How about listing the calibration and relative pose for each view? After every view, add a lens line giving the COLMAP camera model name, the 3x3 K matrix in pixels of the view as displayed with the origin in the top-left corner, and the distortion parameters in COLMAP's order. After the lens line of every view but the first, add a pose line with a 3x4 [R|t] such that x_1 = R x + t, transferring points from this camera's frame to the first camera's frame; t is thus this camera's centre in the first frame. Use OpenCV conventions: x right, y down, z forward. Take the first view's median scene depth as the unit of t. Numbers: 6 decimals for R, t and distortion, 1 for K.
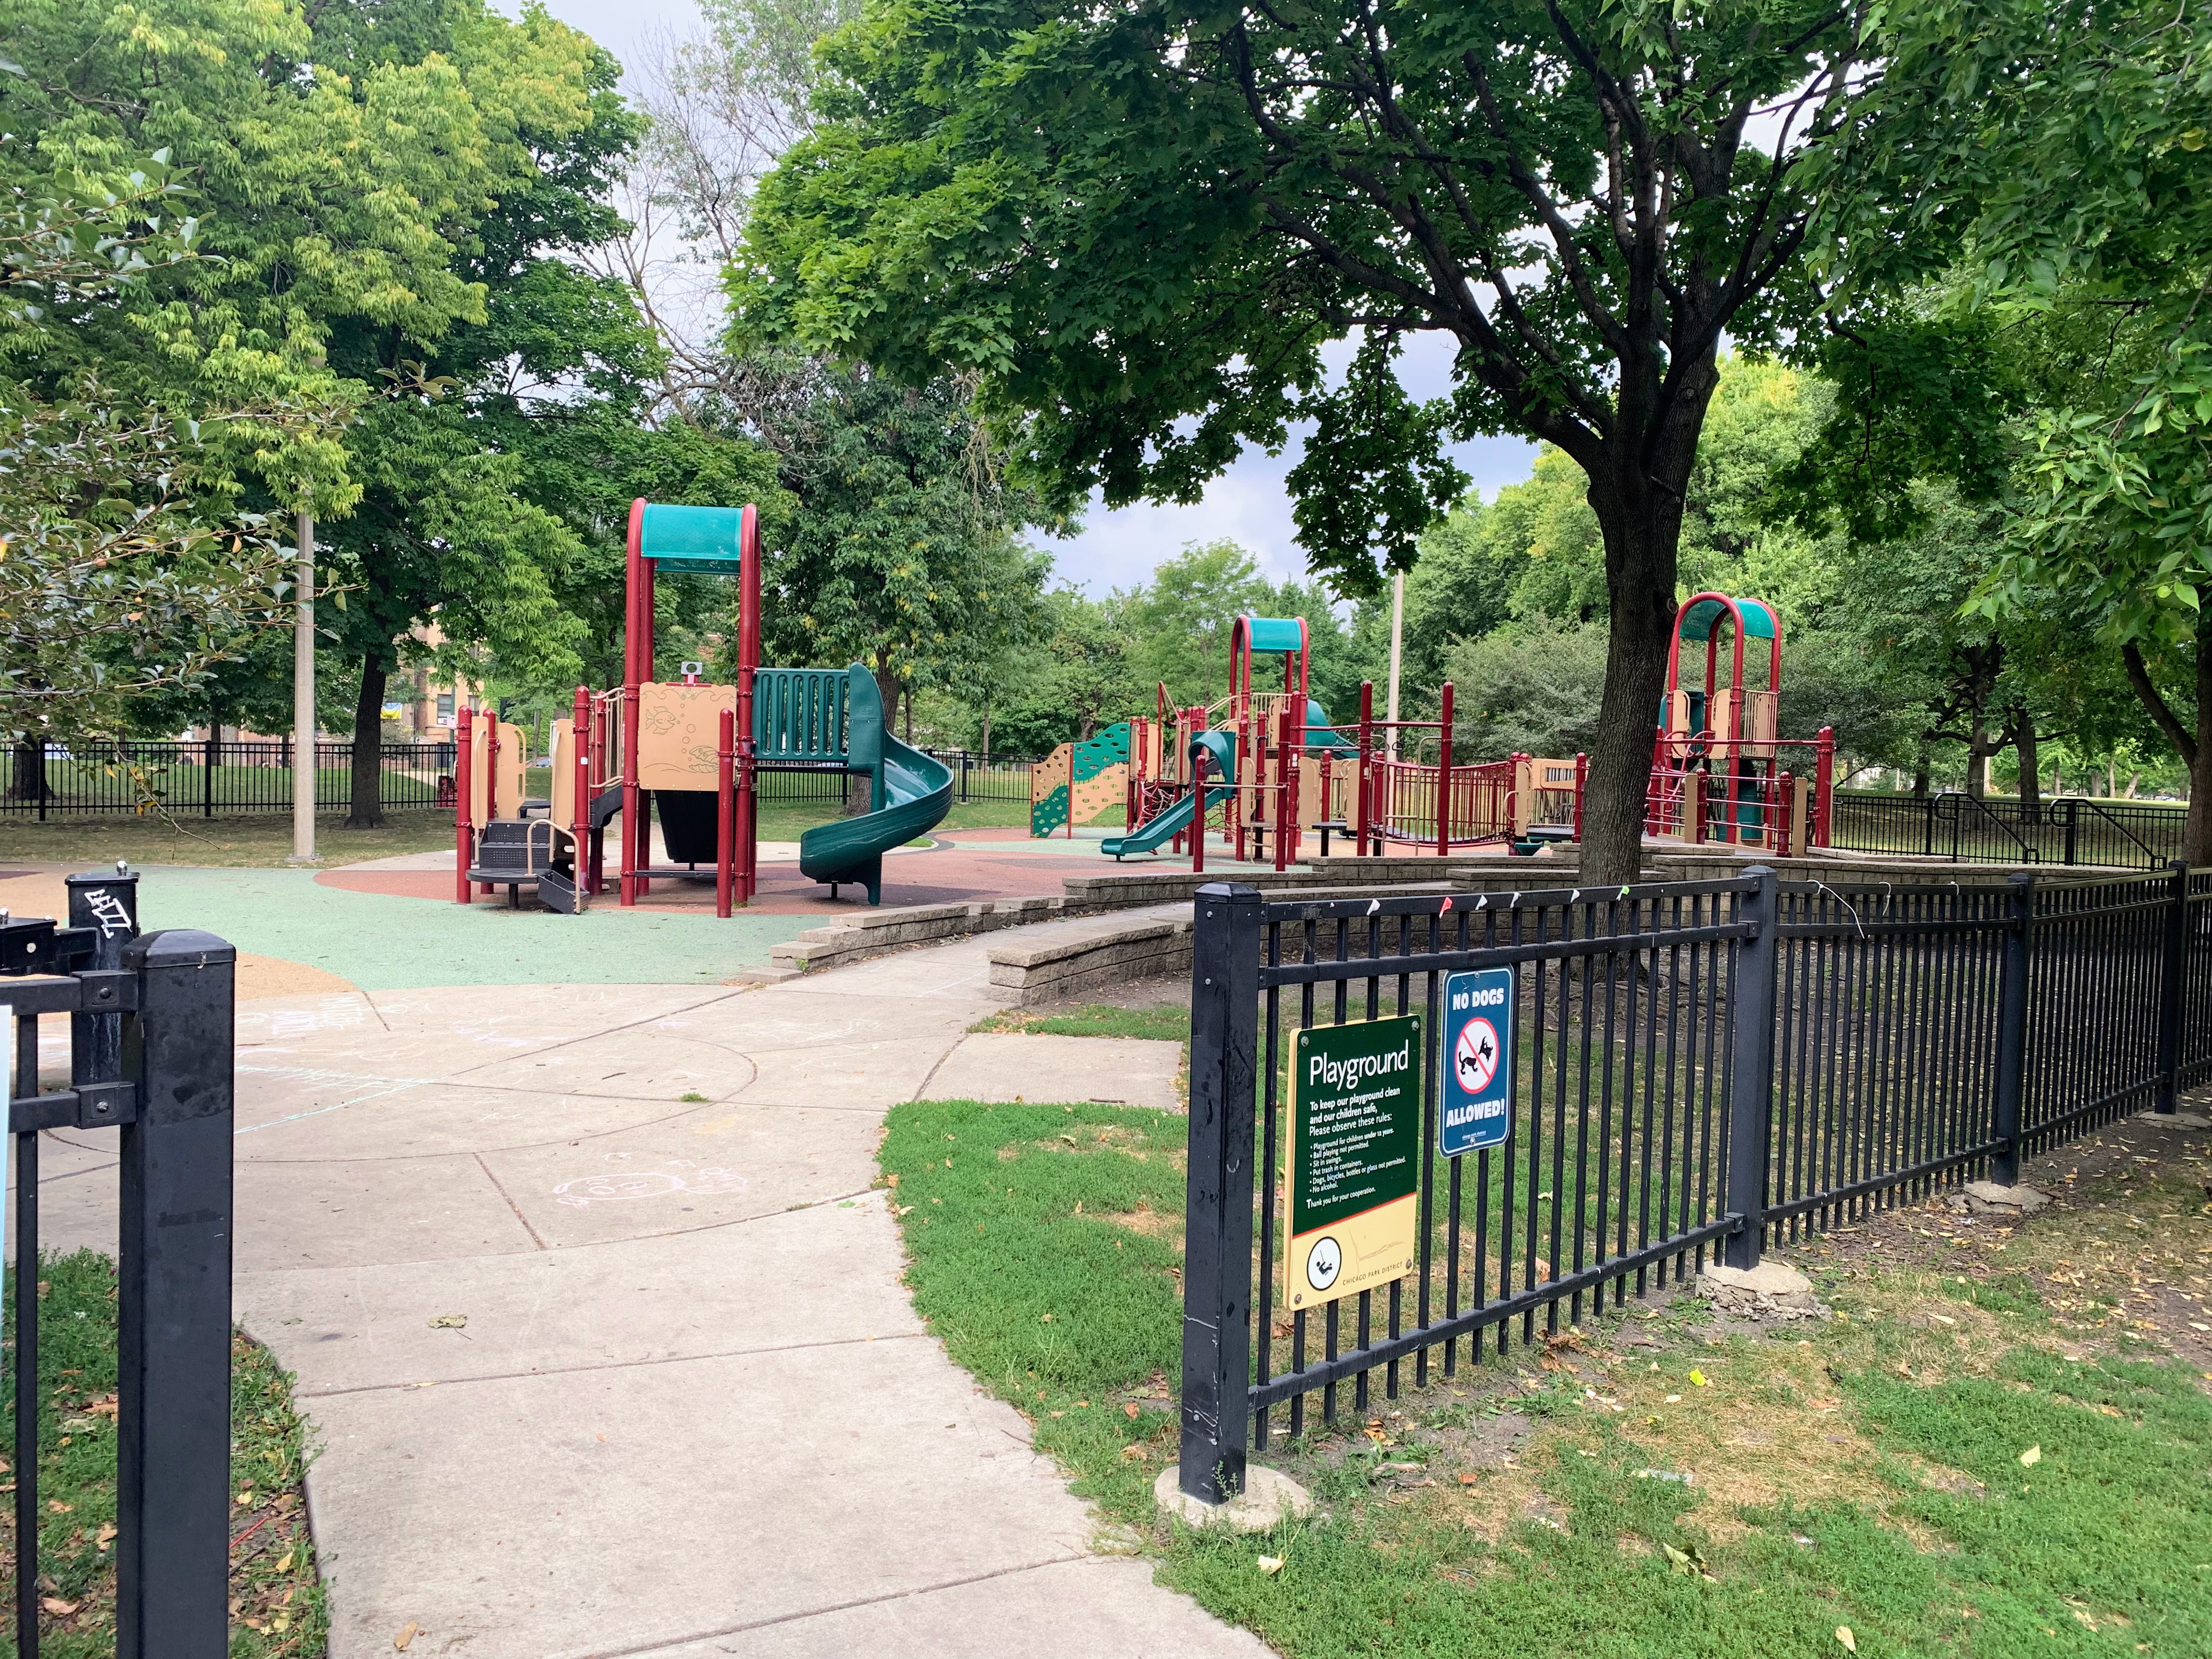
lens RADIAL K [[1676.7, 0, 1106.0], [0, 1676.7, 829.5], [0, 0, 1]] dist [0.066353, -0.000508]
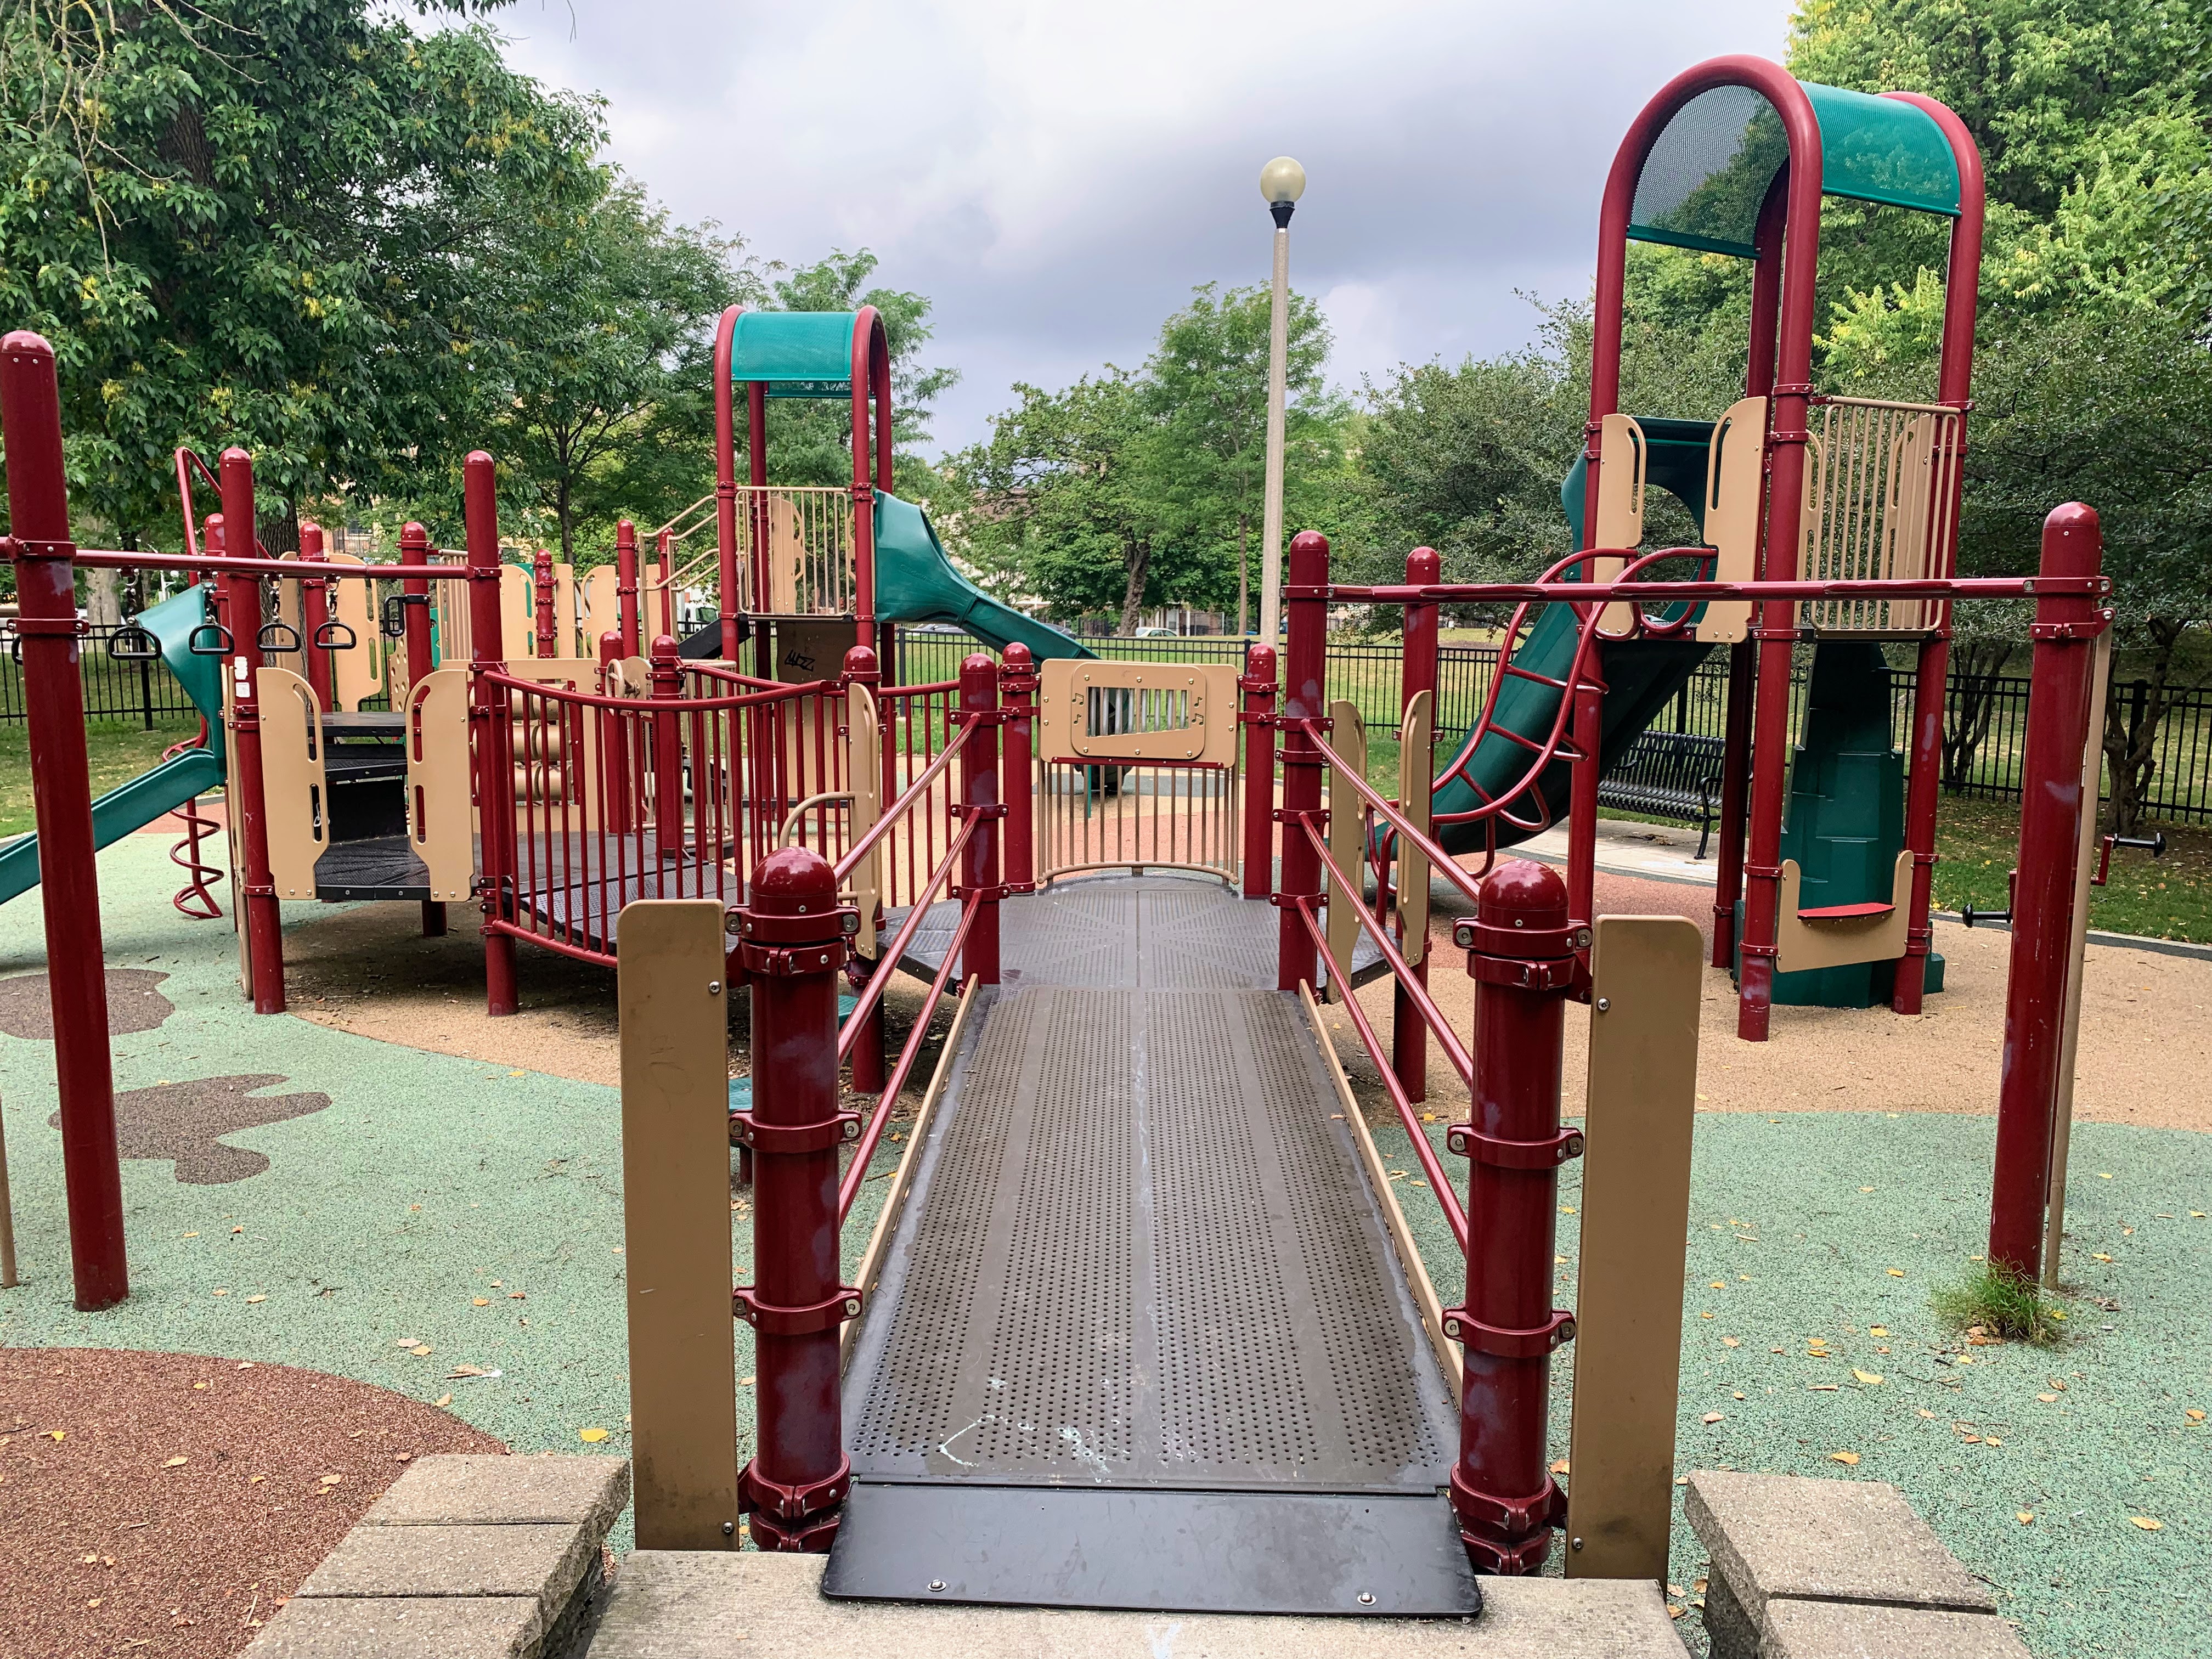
lens RADIAL K [[1700.6, 0, 1106.0], [0, 1700.6, 829.5], [0, 0, 1]] dist [0.034378, -0.027623]
pose [[0.981584, 0.003491, -0.191000, 0.188926], [0.013800, 0.995925, 0.089126, -0.022154], [0.190533, -0.090120, 0.977535, 0.408863]]
